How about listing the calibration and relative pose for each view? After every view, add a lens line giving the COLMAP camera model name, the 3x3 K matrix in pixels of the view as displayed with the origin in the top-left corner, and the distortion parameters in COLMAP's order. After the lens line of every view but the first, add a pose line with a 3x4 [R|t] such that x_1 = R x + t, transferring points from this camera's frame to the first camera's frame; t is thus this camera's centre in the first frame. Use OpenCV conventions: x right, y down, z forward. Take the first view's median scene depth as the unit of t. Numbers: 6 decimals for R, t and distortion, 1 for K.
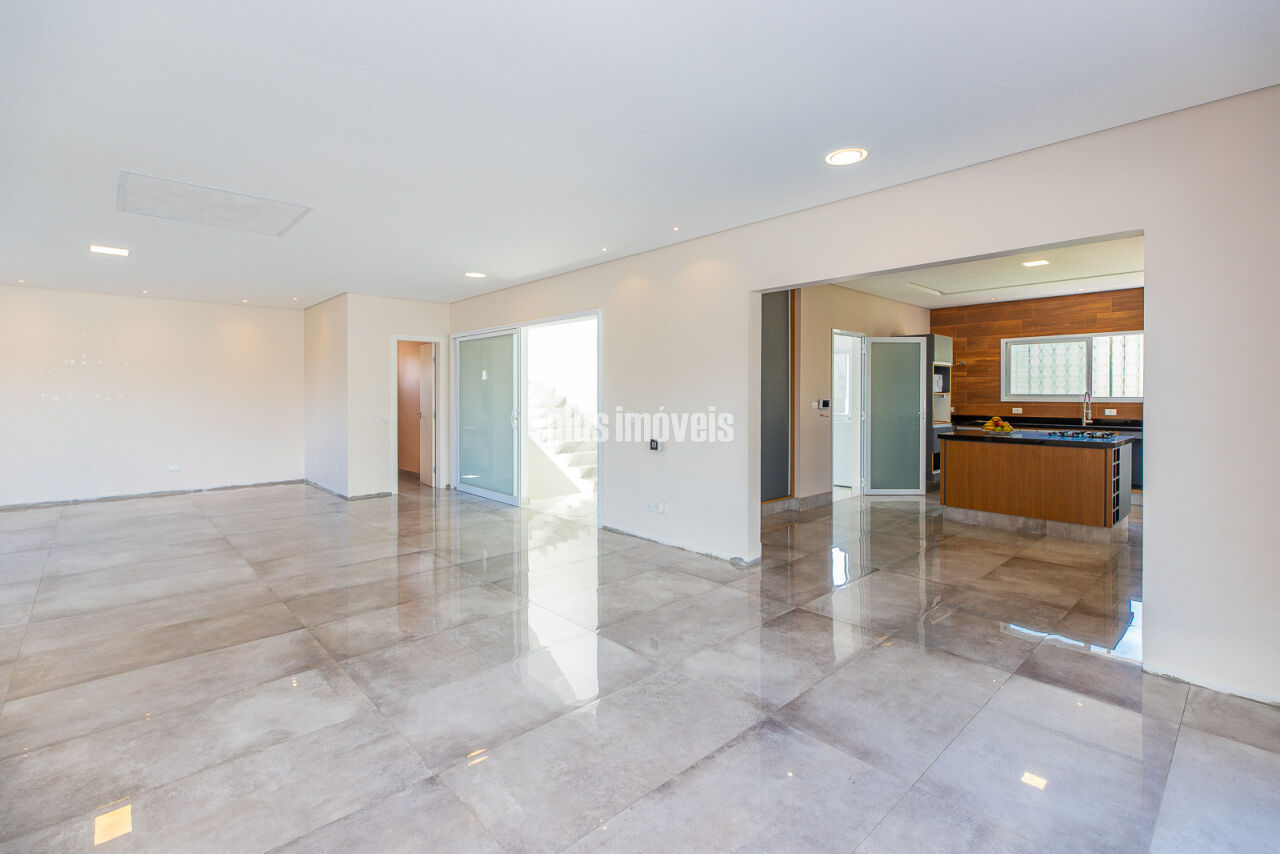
lens RADIAL K [[580.8, 0, 631.5], [0, 580.8, 400.4], [0, 0, 1]] dist [0.005125, -0.000343]
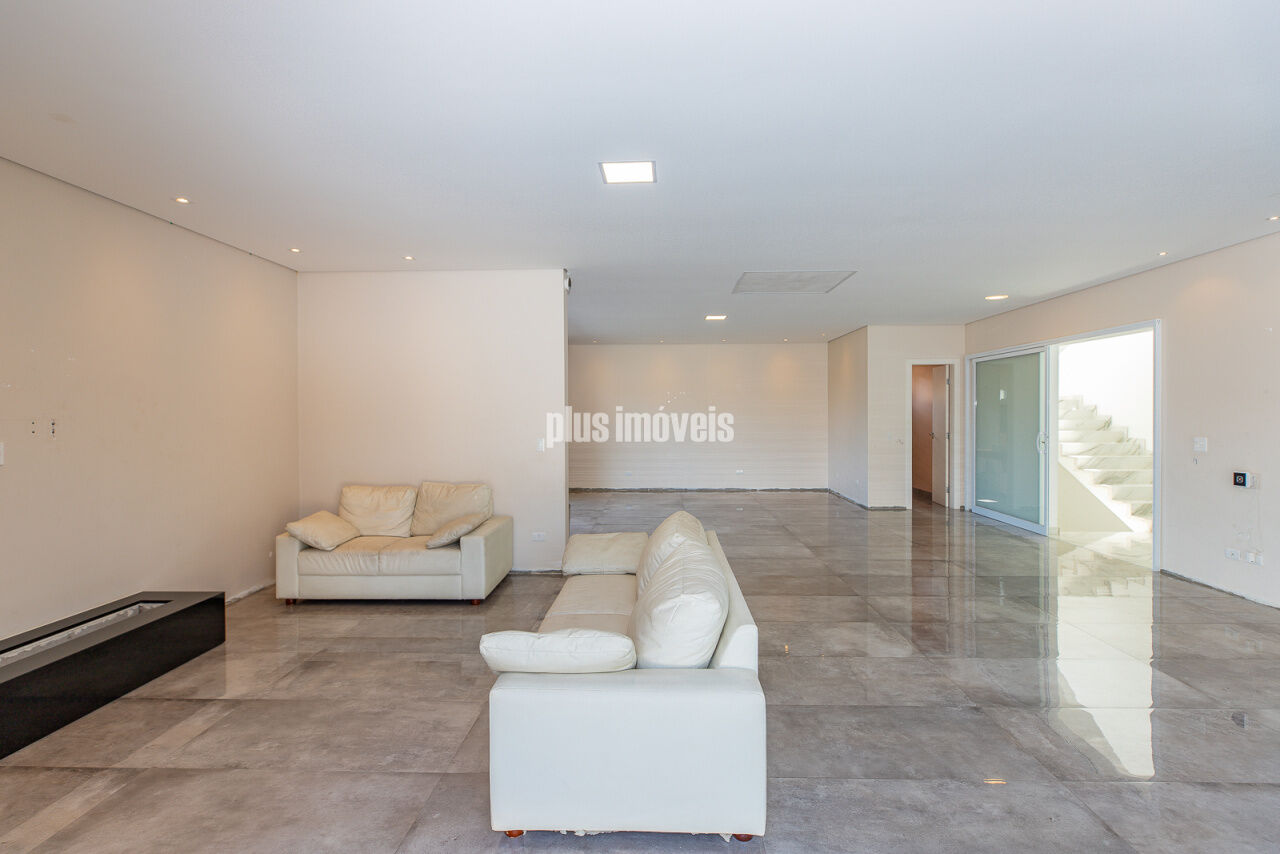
lens RADIAL K [[607.5, 0, 636.0], [0, 607.5, 415.2], [0, 0, 1]] dist [-0.014592, 0.003900]
pose [[0.708200, 0.000972, -0.706011, 0.027573], [-0.004451, 0.999985, -0.003088, -0.007350], [0.705998, 0.005330, 0.708194, -0.176755]]
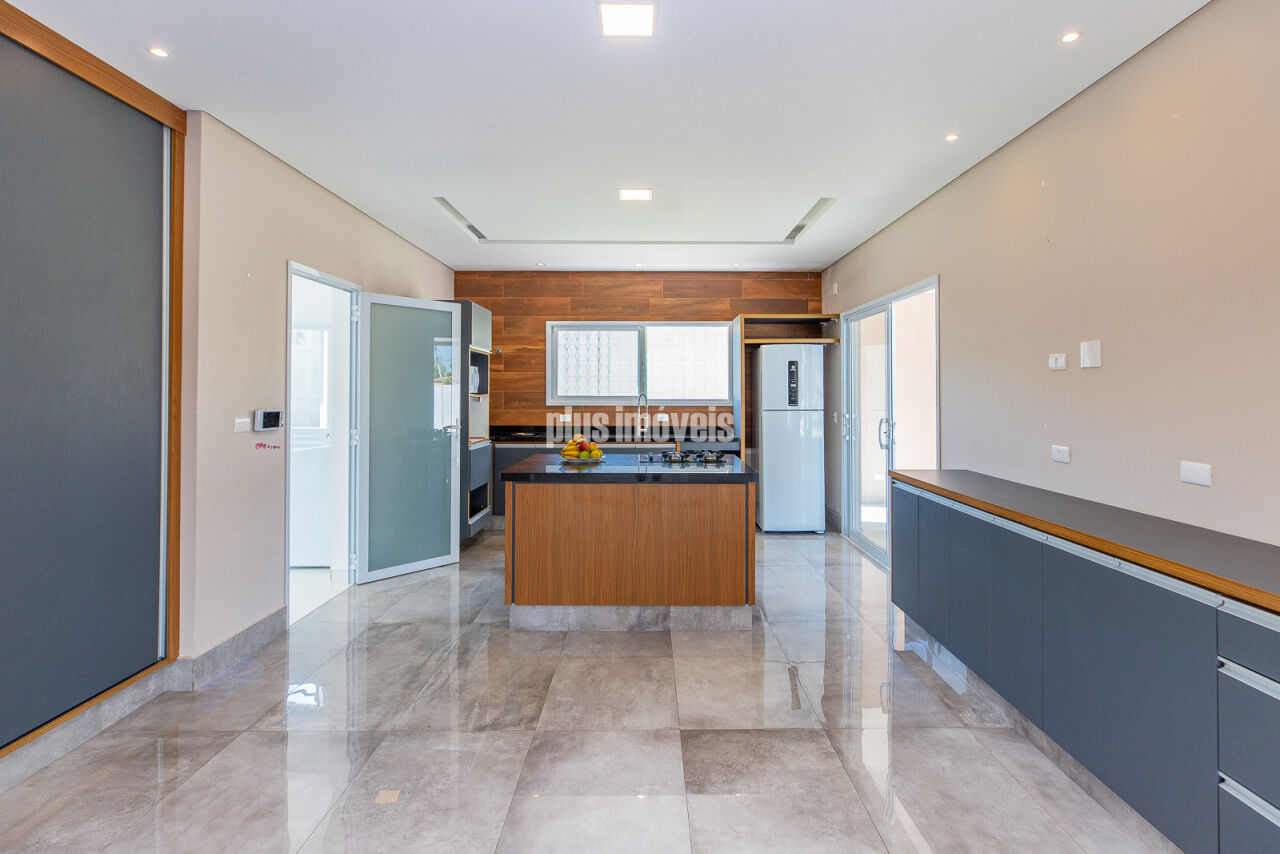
lens RADIAL K [[607.5, 0, 647.7], [0, 607.5, 395.2], [0, 0, 1]] dist [-0.014592, 0.003900]
pose [[0.674230, -0.001359, 0.738520, 0.202005], [0.010024, 0.999923, -0.007312, -0.006866], [-0.738453, 0.012333, 0.674192, 0.508905]]
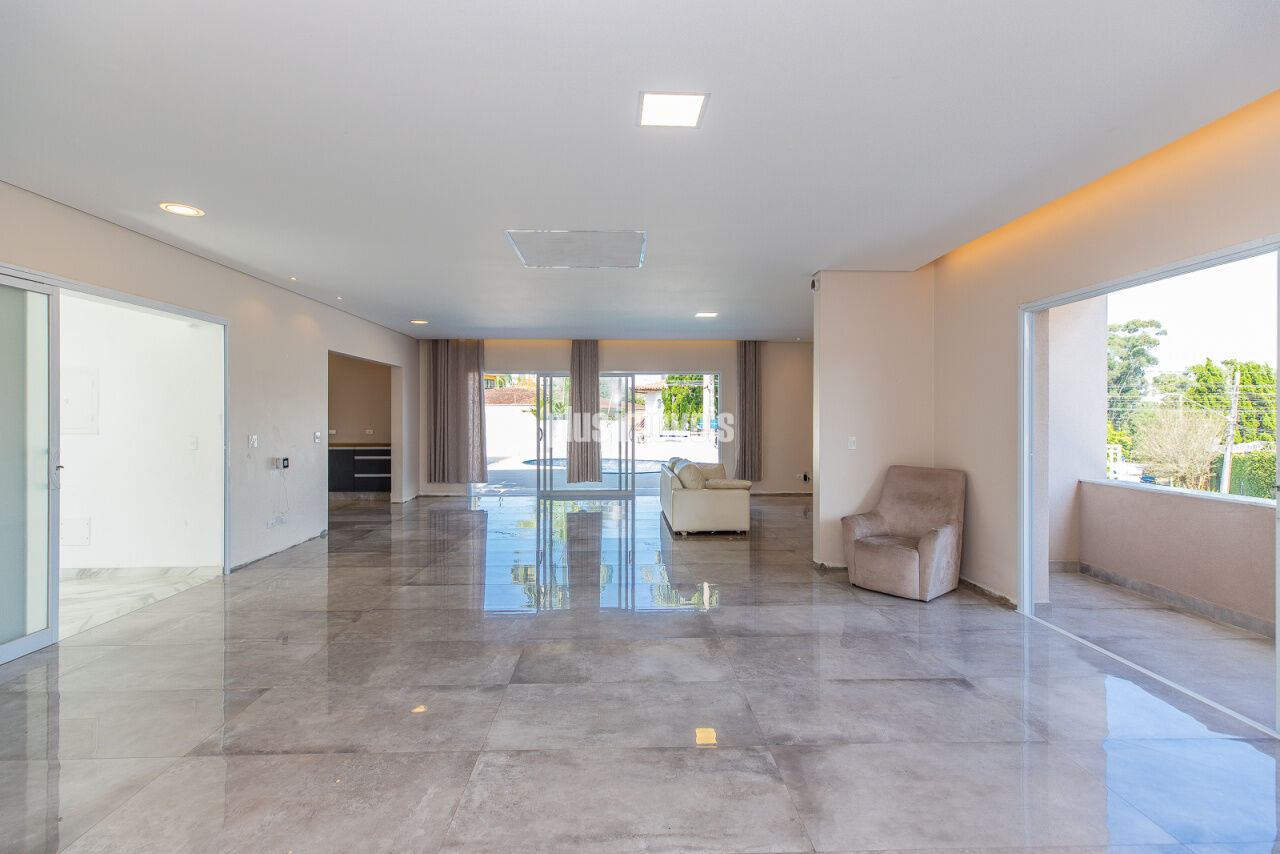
lens RADIAL K [[580.8, 0, 642.2], [0, 580.8, 421.8], [0, 0, 1]] dist [0.005125, -0.000343]
pose [[-0.767212, -0.004724, 0.641377, -0.983954], [0.006367, 0.999868, 0.014981, -0.013323], [-0.641363, 0.015577, -0.767080, 1.151313]]
